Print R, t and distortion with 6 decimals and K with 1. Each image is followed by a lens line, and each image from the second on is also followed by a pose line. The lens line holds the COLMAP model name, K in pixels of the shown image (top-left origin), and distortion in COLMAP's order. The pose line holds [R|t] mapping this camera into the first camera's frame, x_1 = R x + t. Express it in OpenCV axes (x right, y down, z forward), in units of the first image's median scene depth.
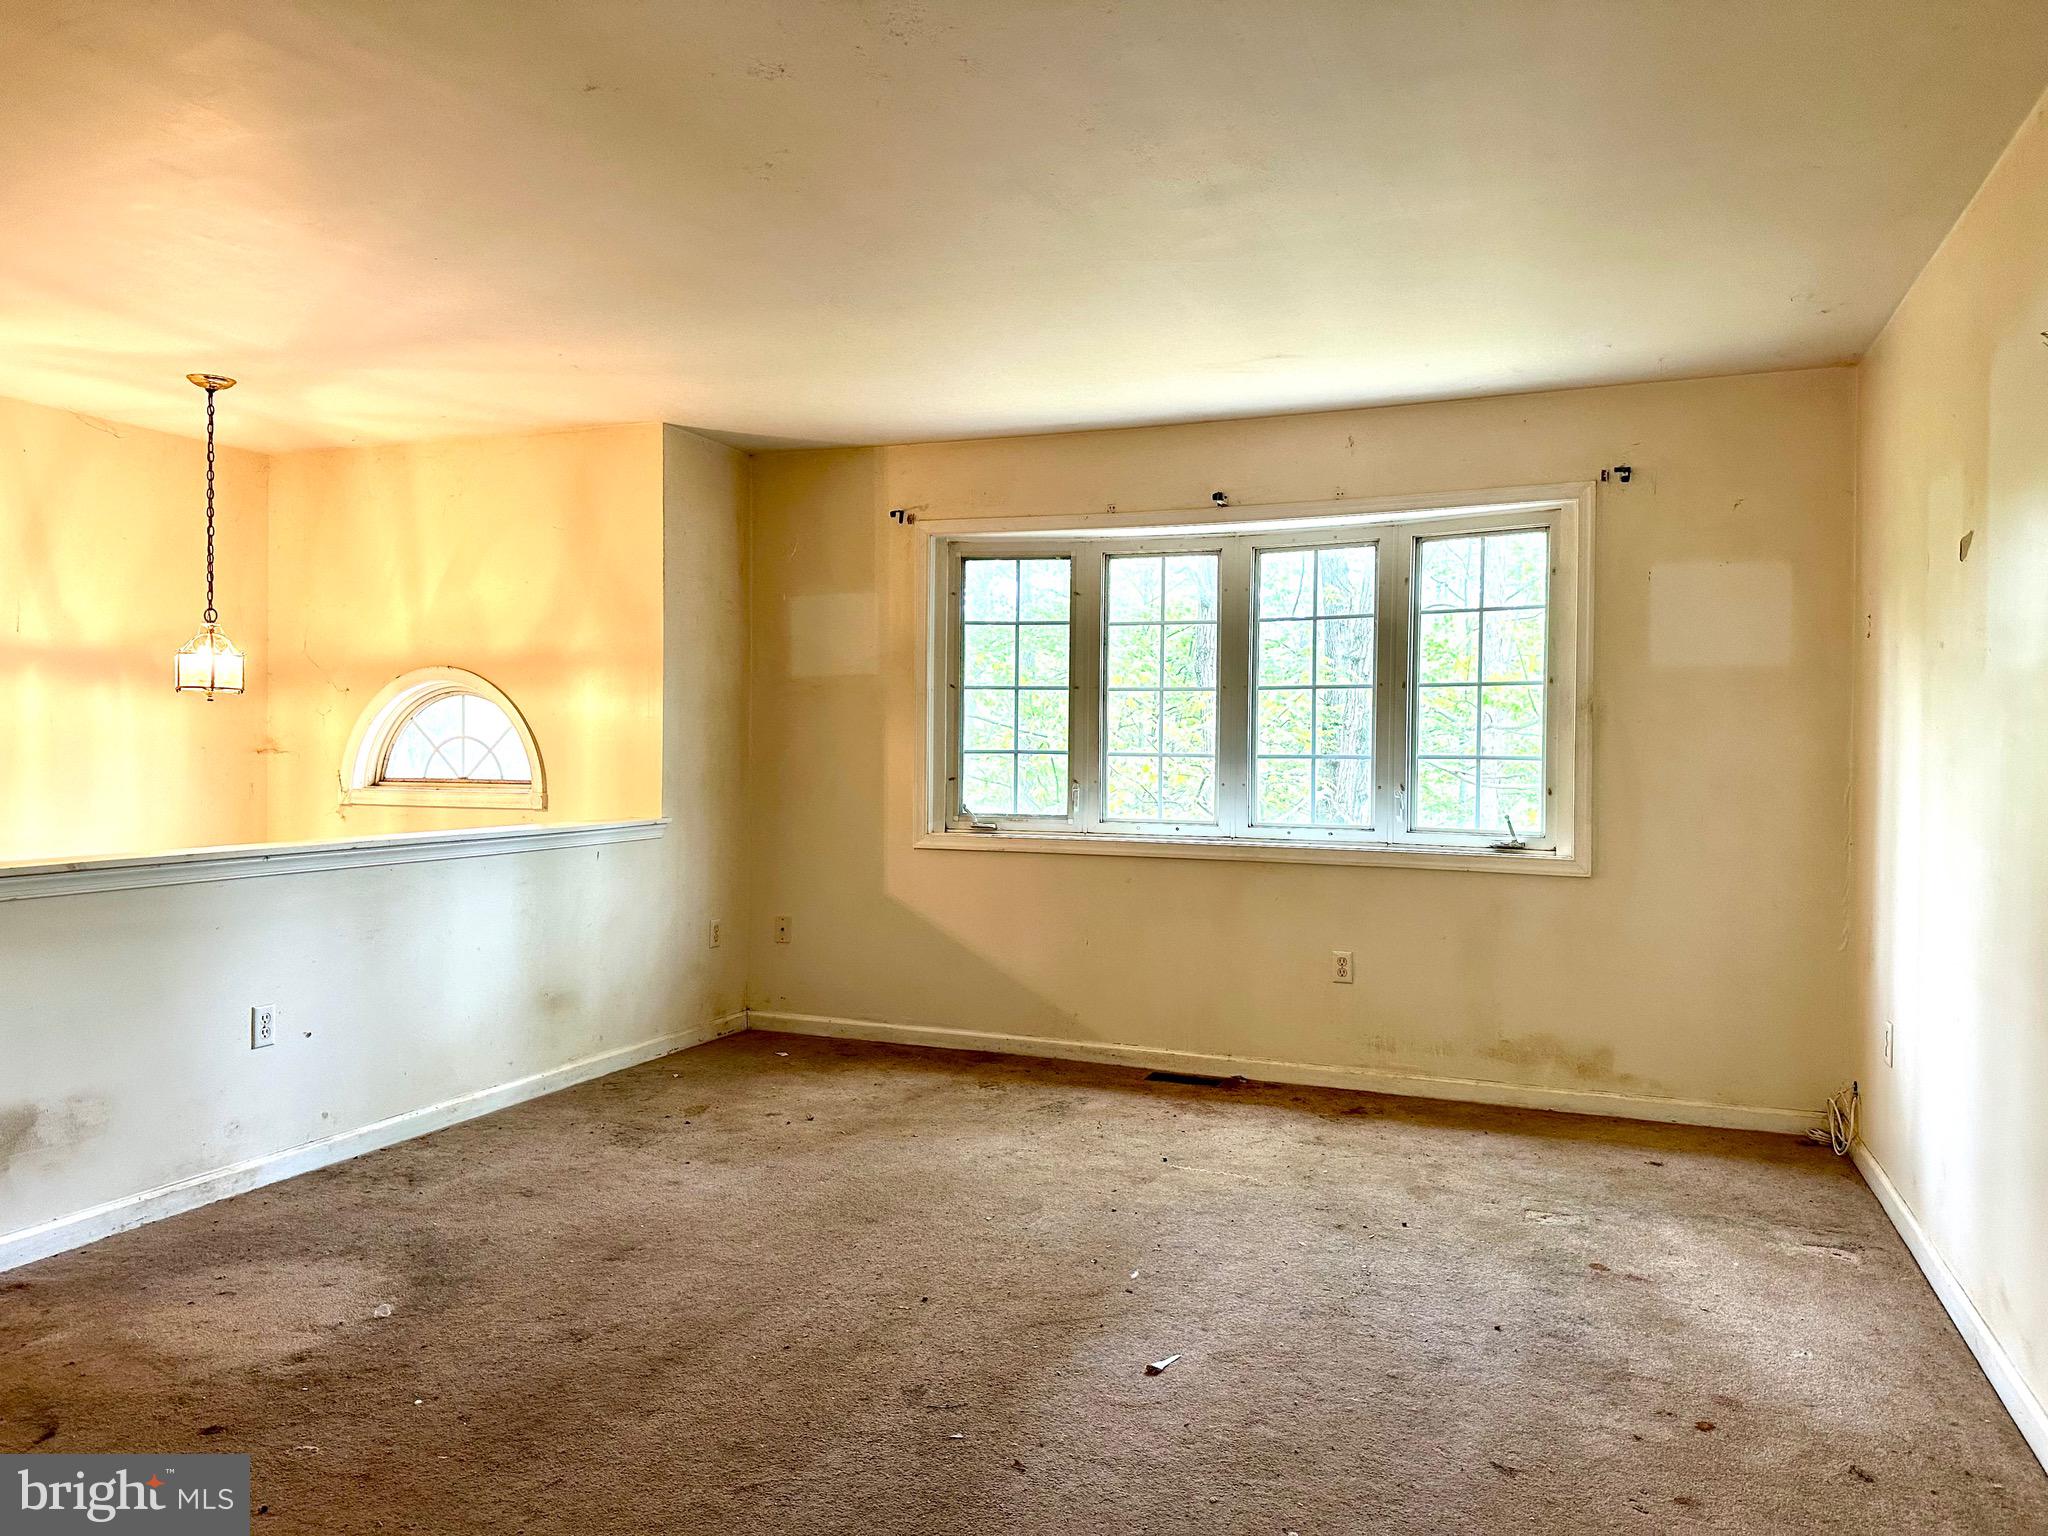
lens RADIAL K [[1432.4, 0, 1024.0], [0, 1432.4, 768.0], [0, 0, 1]] dist [0.114129, -0.163227]
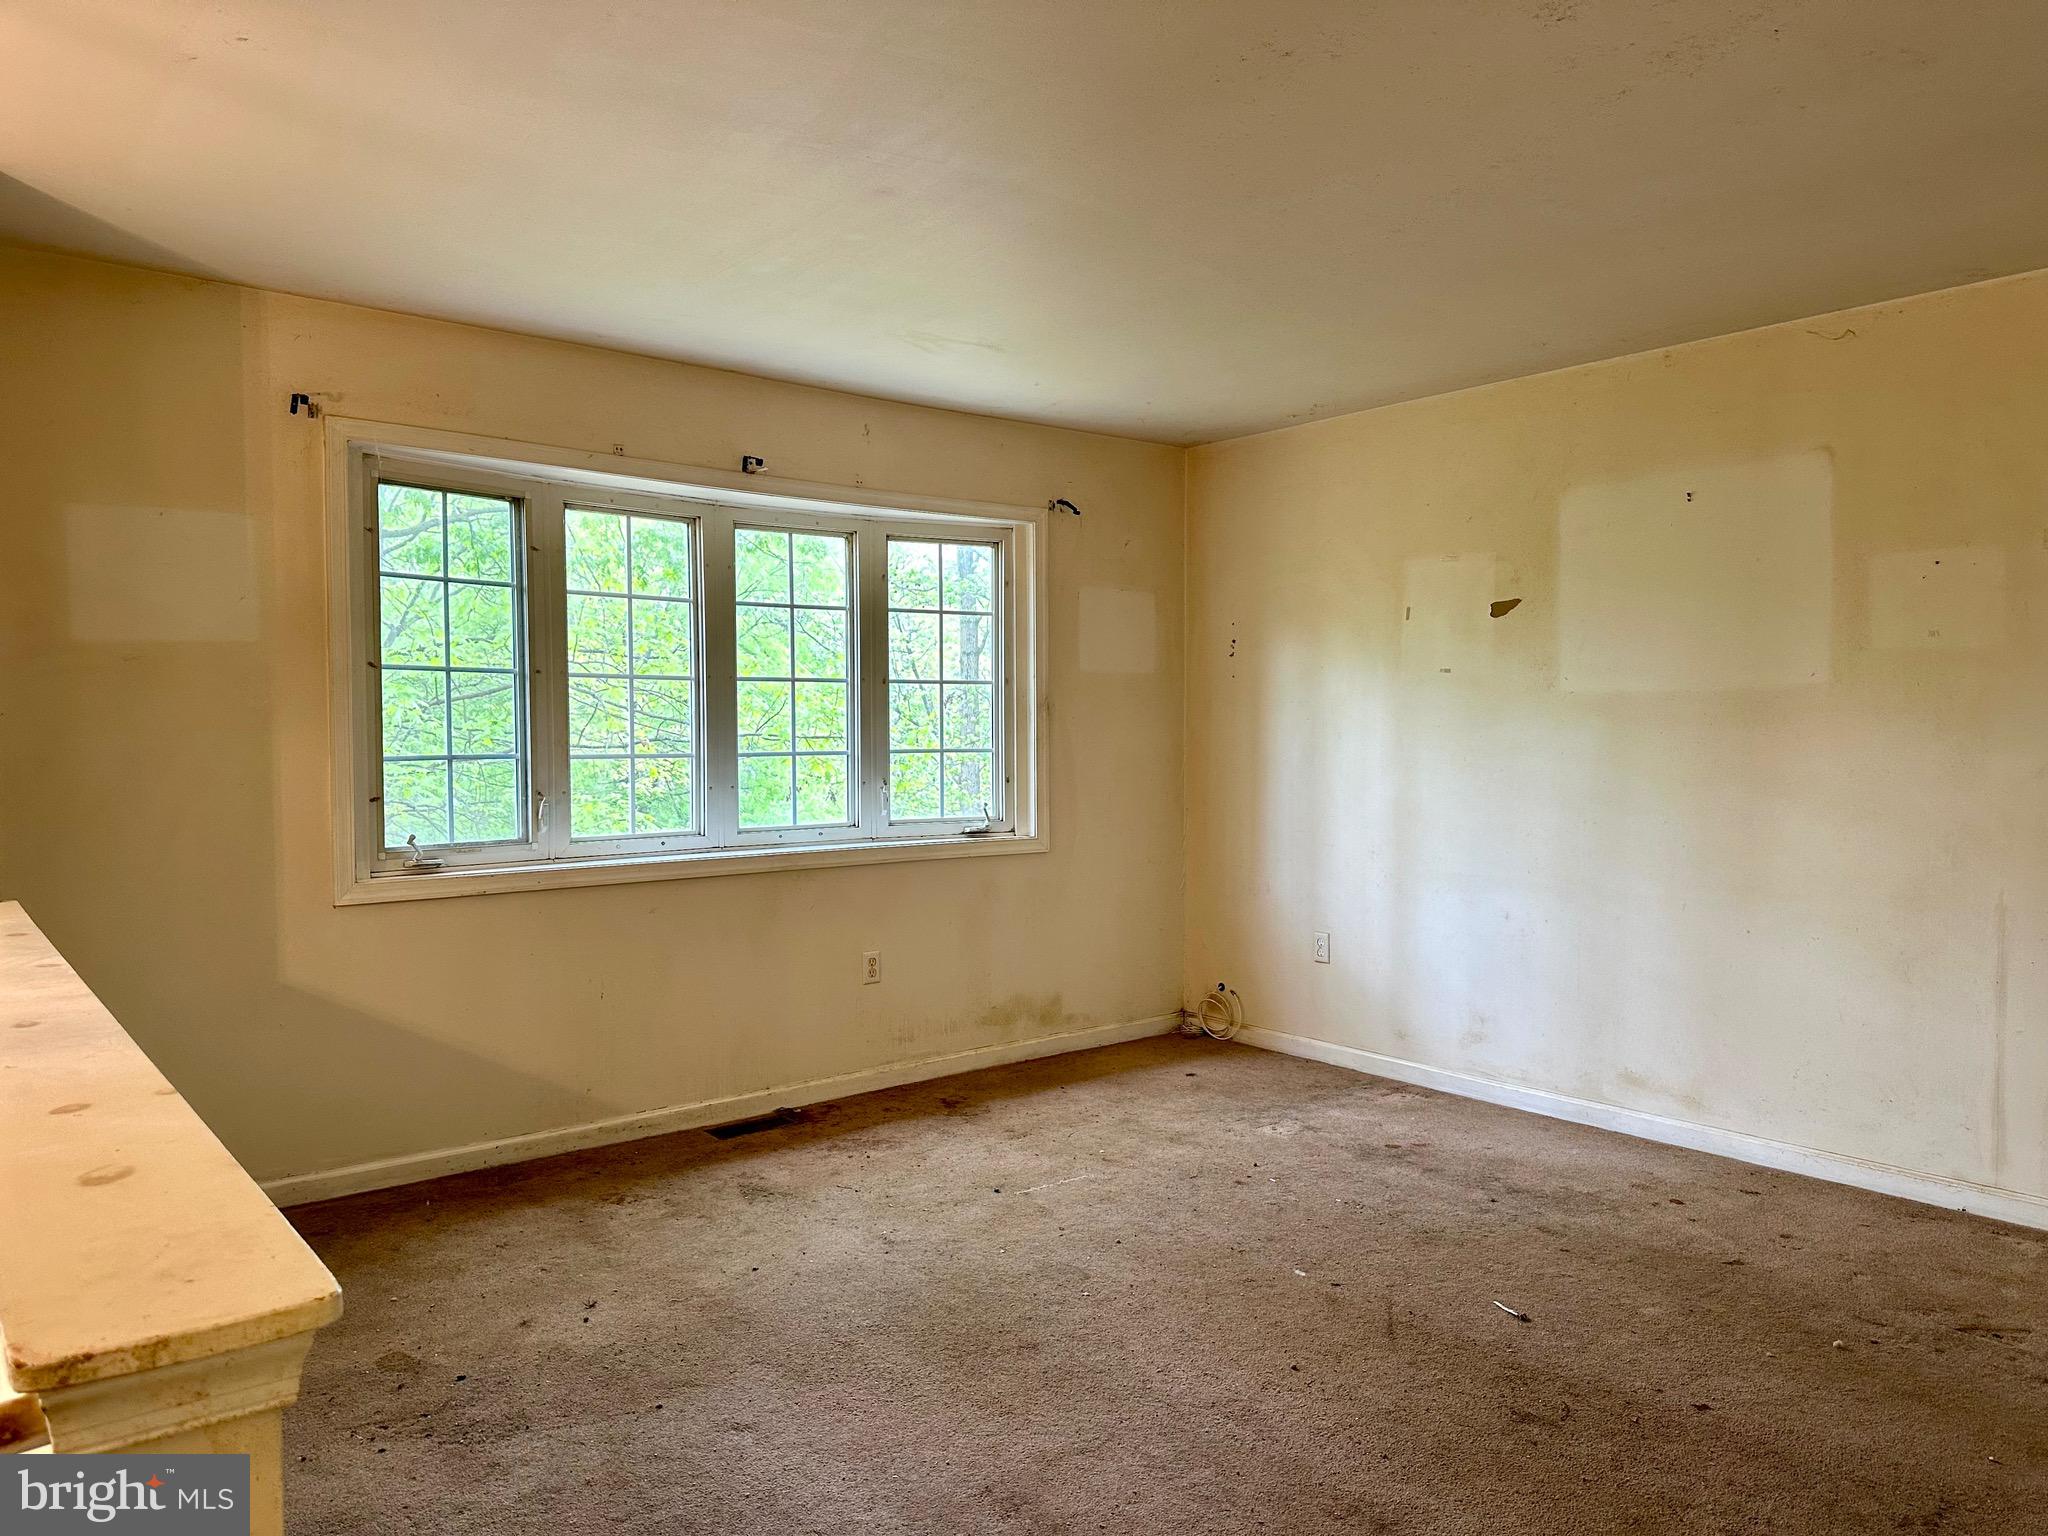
lens RADIAL K [[1445.2, 0, 1026.6], [0, 1445.2, 776.4], [0, 0, 1]] dist [0.214403, -0.446633]
pose [[0.473477, -0.044209, 0.879696, -0.577281], [0.016072, 0.999007, 0.041555, -0.030758], [-0.880660, -0.005537, 0.473717, 0.424299]]
